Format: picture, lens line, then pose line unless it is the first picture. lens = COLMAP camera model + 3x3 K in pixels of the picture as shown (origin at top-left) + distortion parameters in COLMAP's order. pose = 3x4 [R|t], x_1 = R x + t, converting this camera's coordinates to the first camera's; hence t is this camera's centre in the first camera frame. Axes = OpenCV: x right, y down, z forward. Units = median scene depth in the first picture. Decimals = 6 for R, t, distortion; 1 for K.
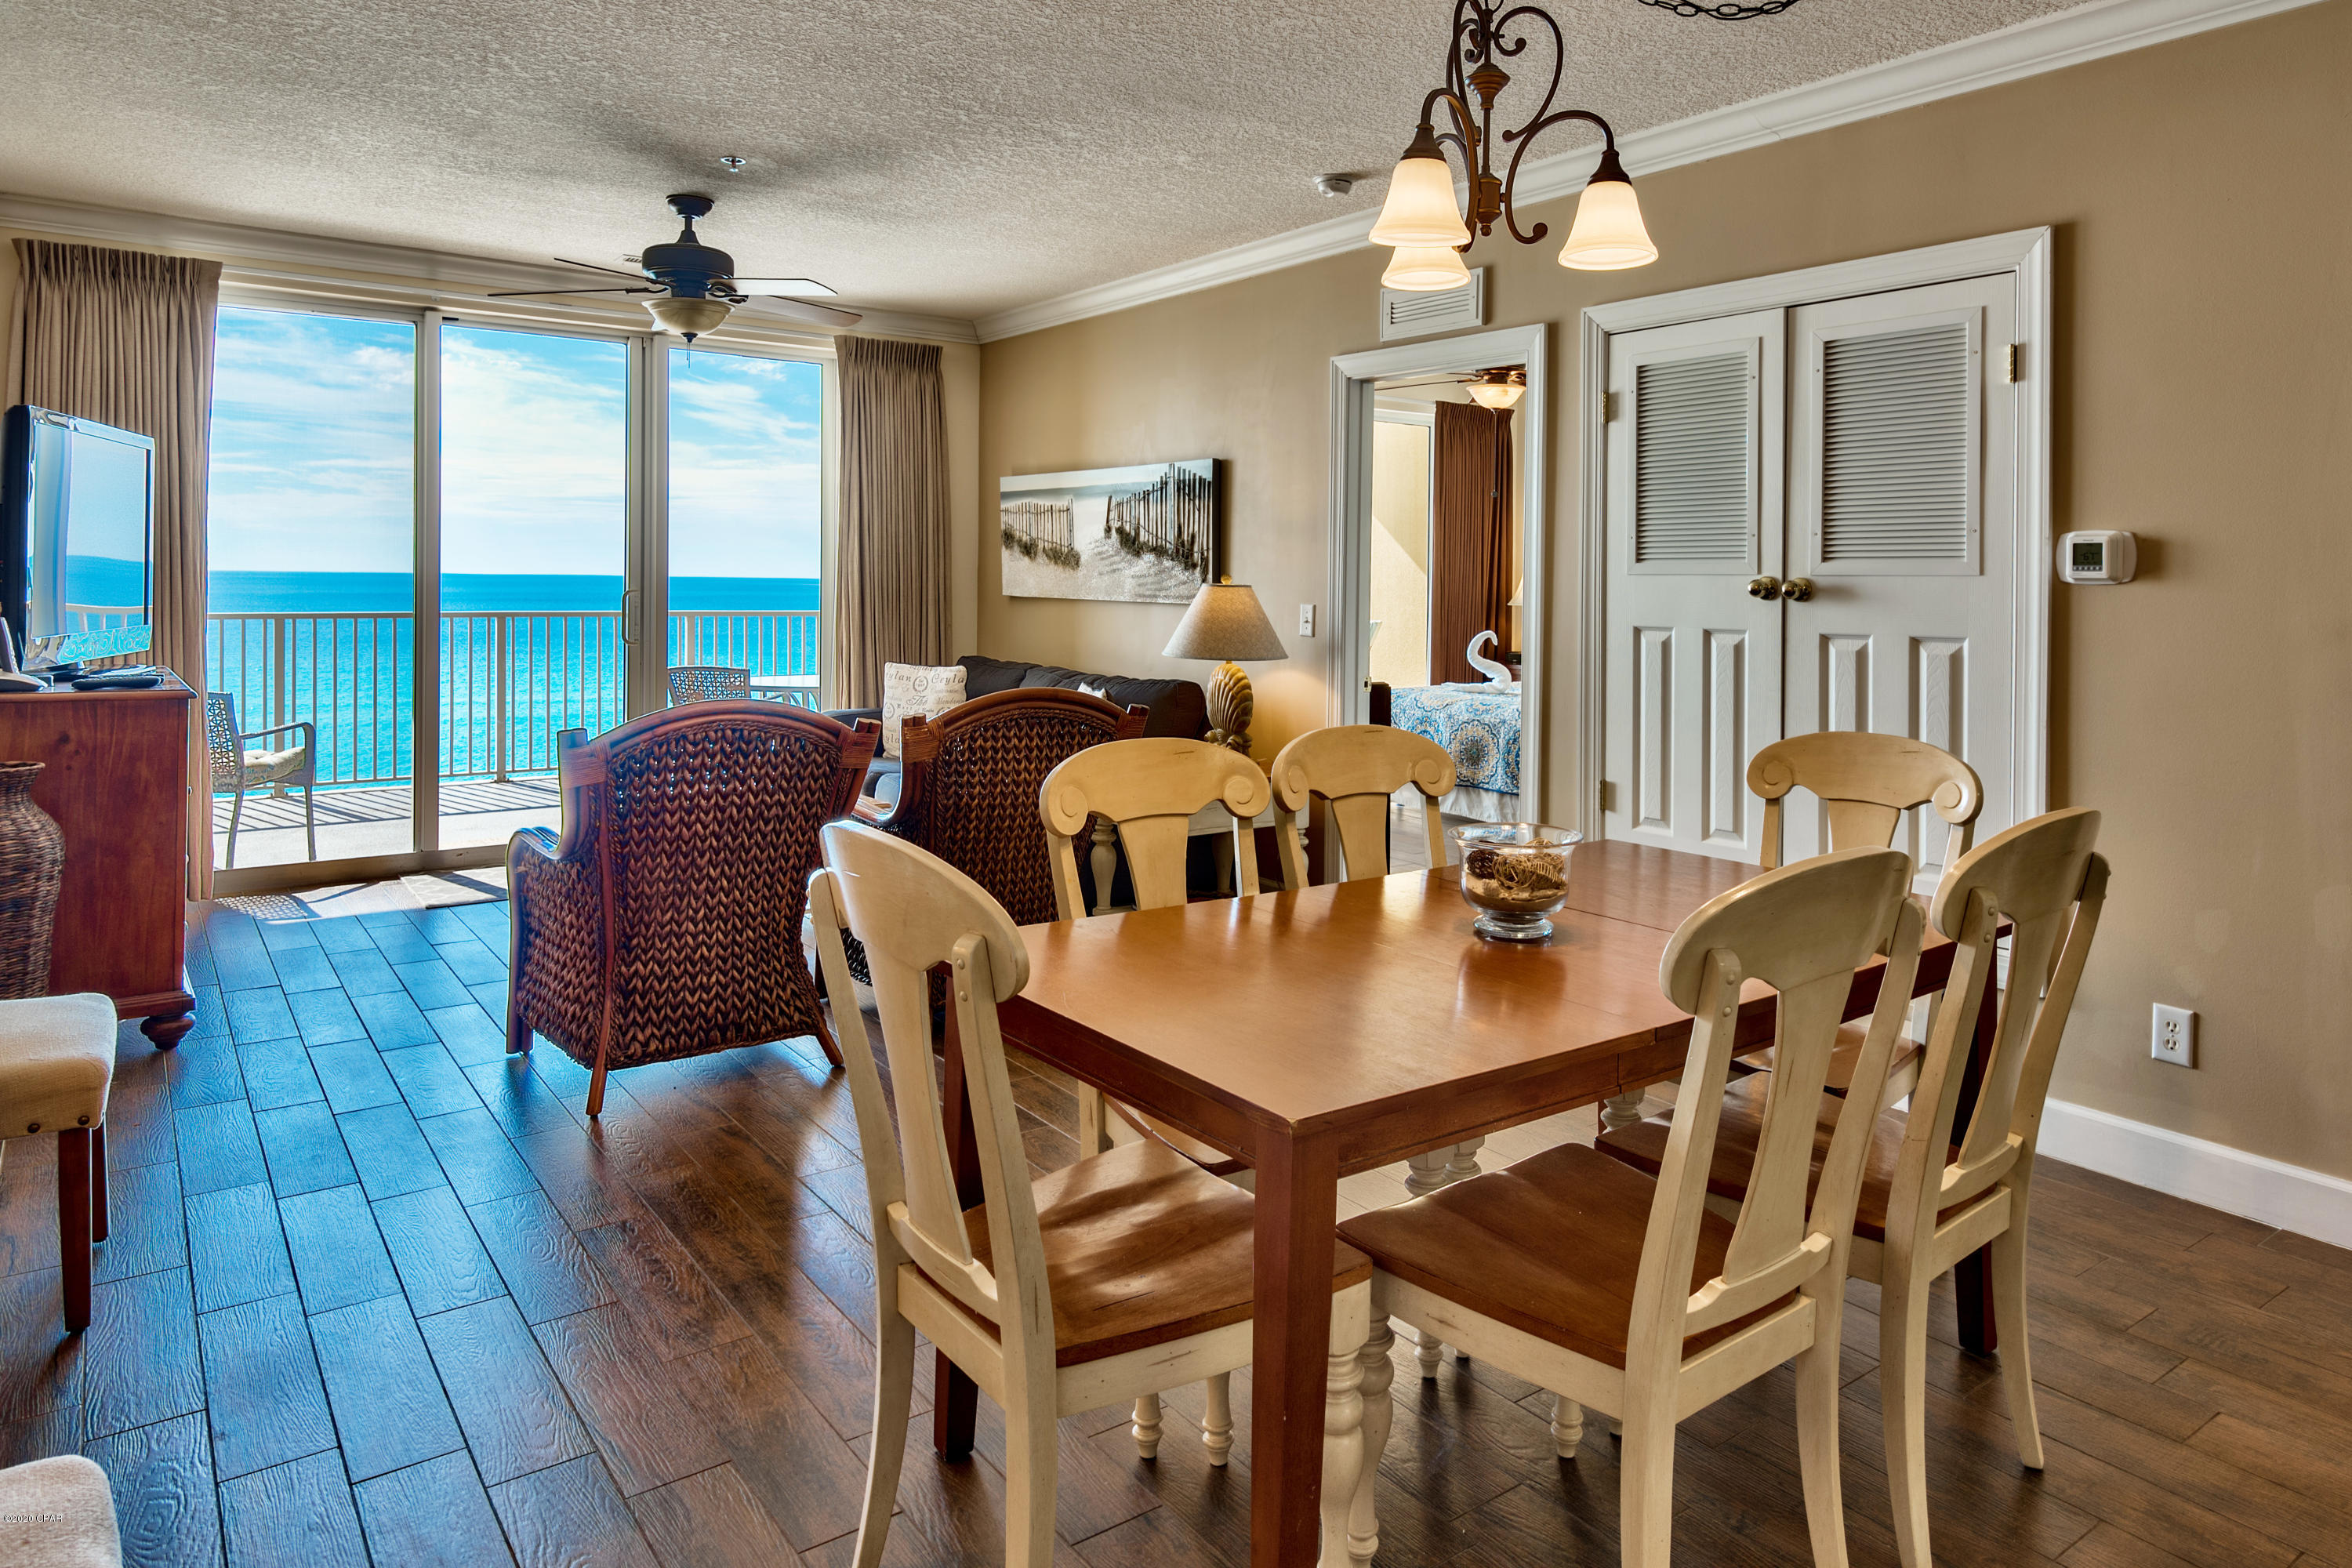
lens RADIAL K [[1485.1, 0, 1307.3], [0, 1485.1, 605.6], [0, 0, 1]] dist [0.016304, 0.001590]
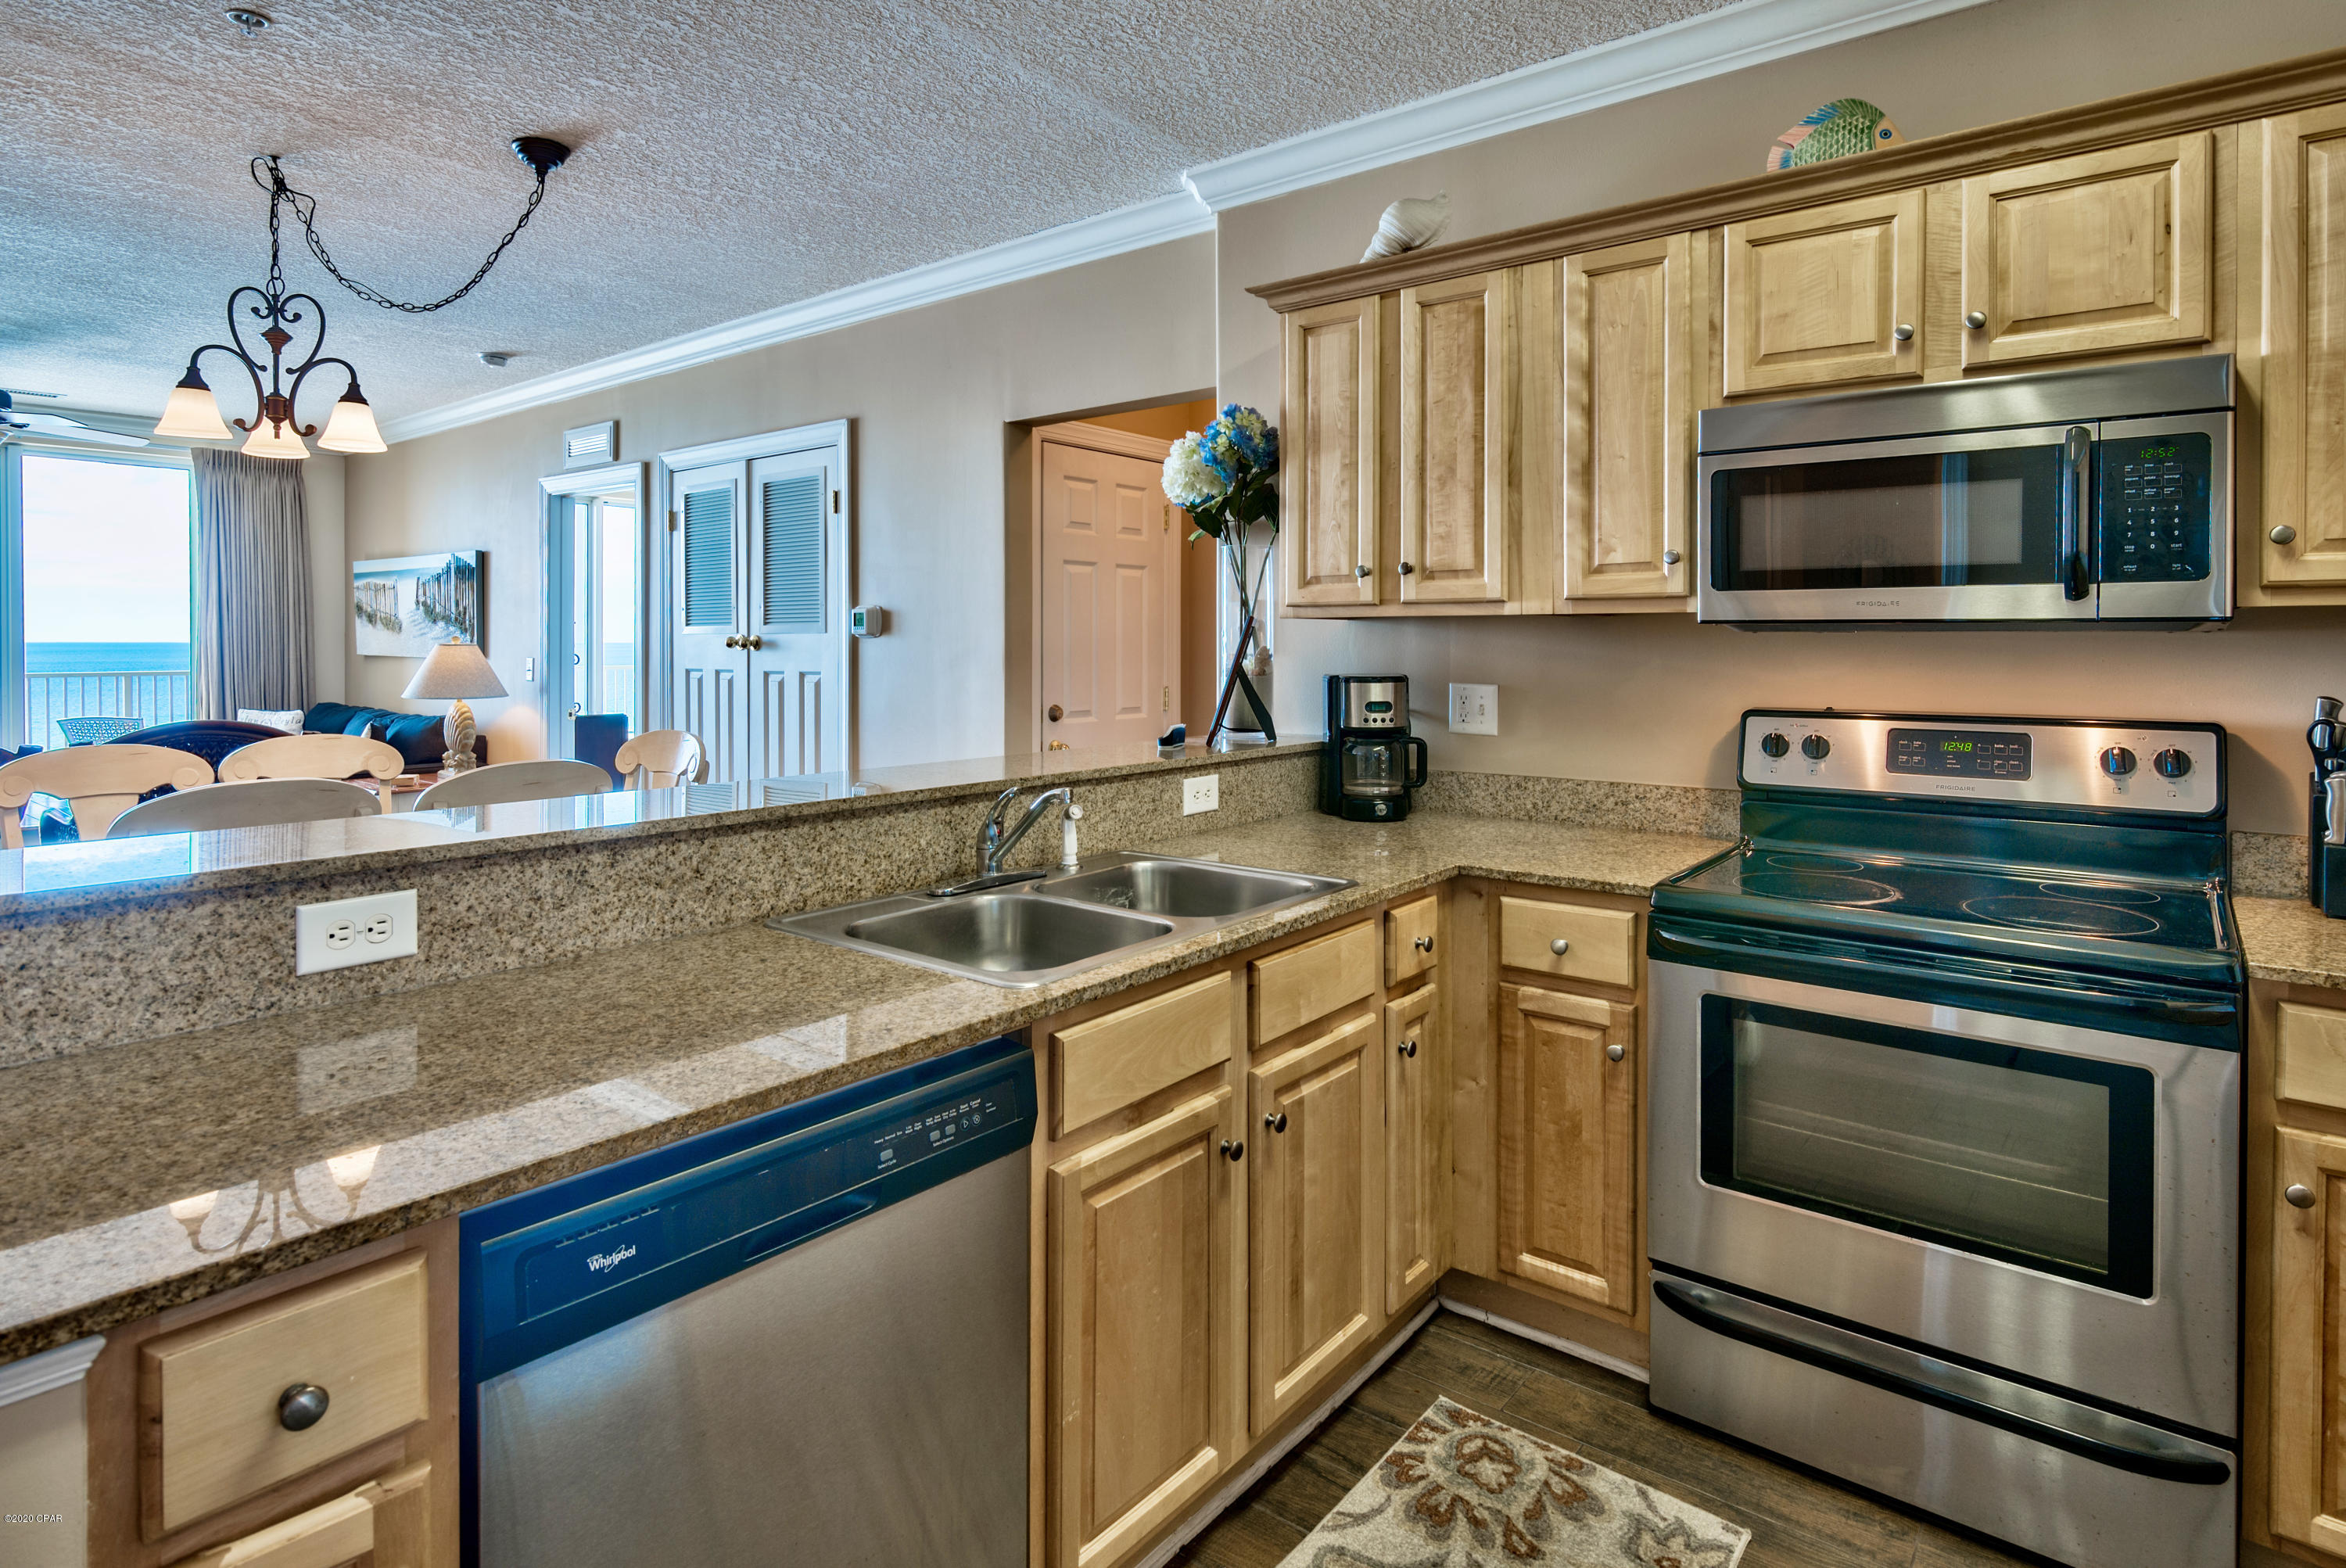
lens RADIAL K [[1210.7, 0, 1242.0], [0, 1210.7, 652.8], [0, 0, 1]] dist [-0.010010, 0.001321]
pose [[0.969283, -0.014393, 0.245526, 0.358227], [0.015455, 0.999878, -0.002396, 0.007663], [-0.245462, 0.006117, 0.969387, -0.240933]]
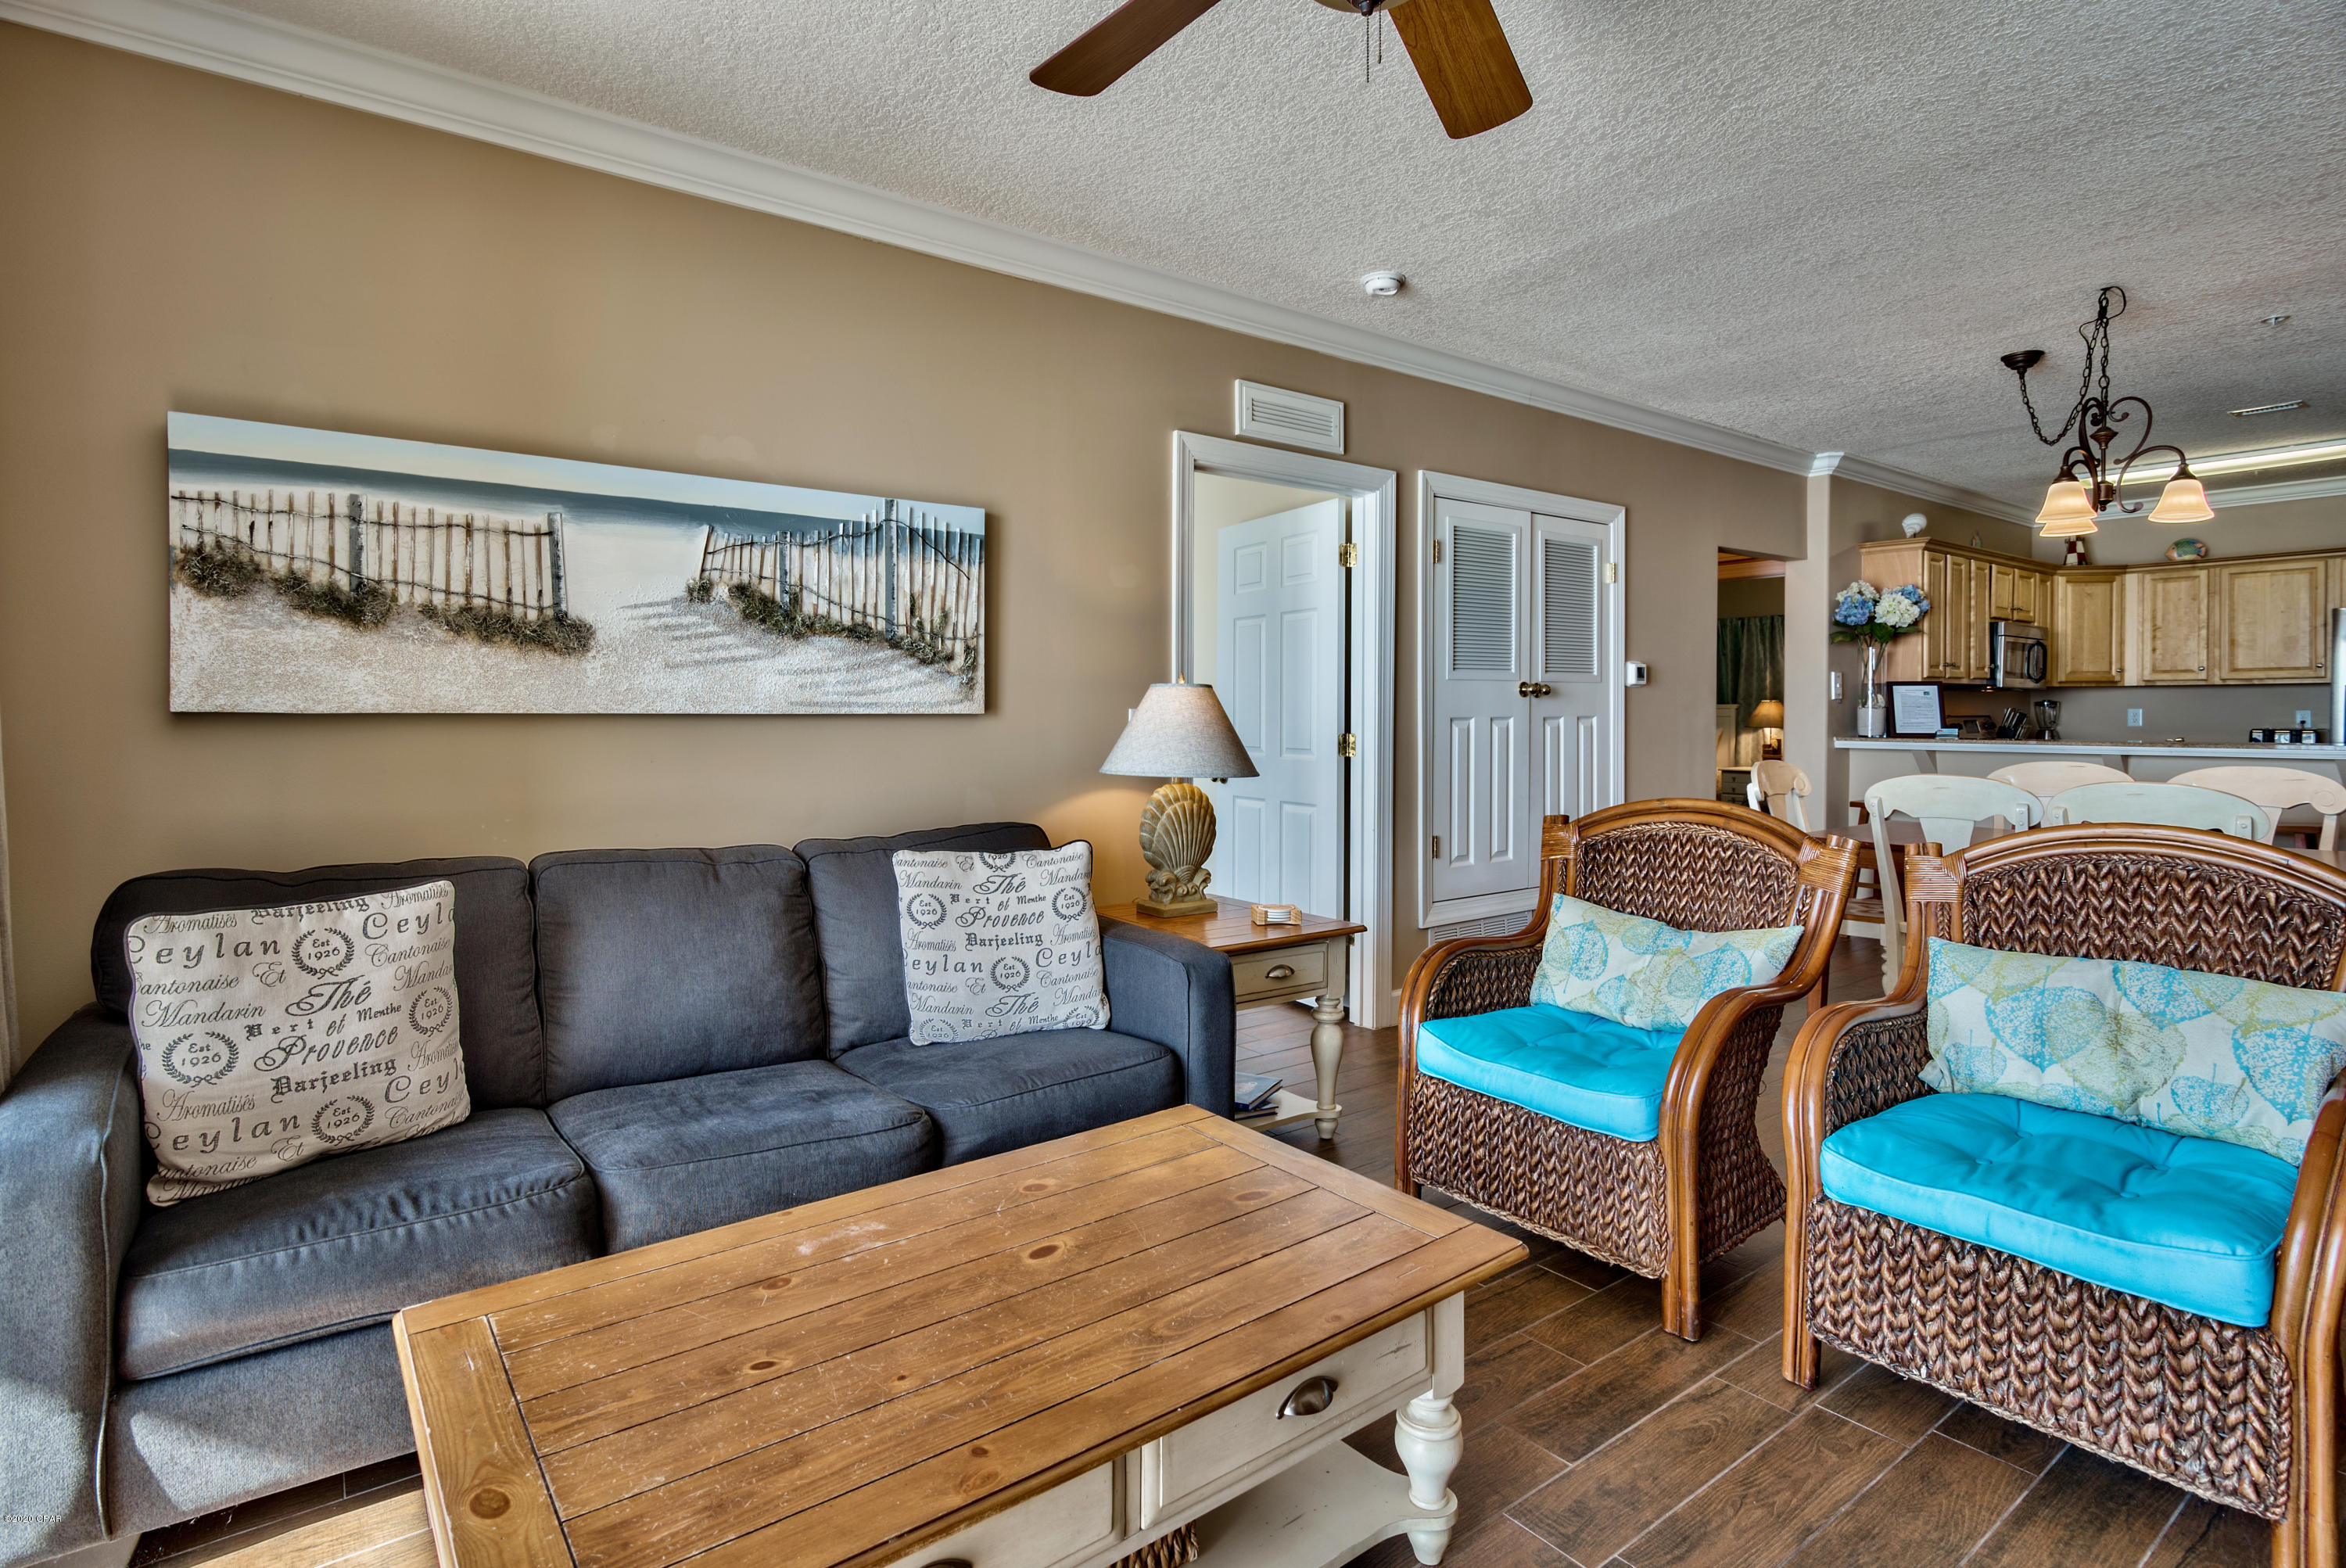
lens RADIAL K [[1182.1, 0, 1157.6], [0, 1182.1, 709.8], [0, 0, 1]] dist [-0.002236, 0.002539]
pose [[0.030223, -0.012715, 0.999462, -0.667120], [0.018137, 0.999761, 0.012170, -0.008634], [-0.999379, 0.017760, 0.030446, 0.954836]]
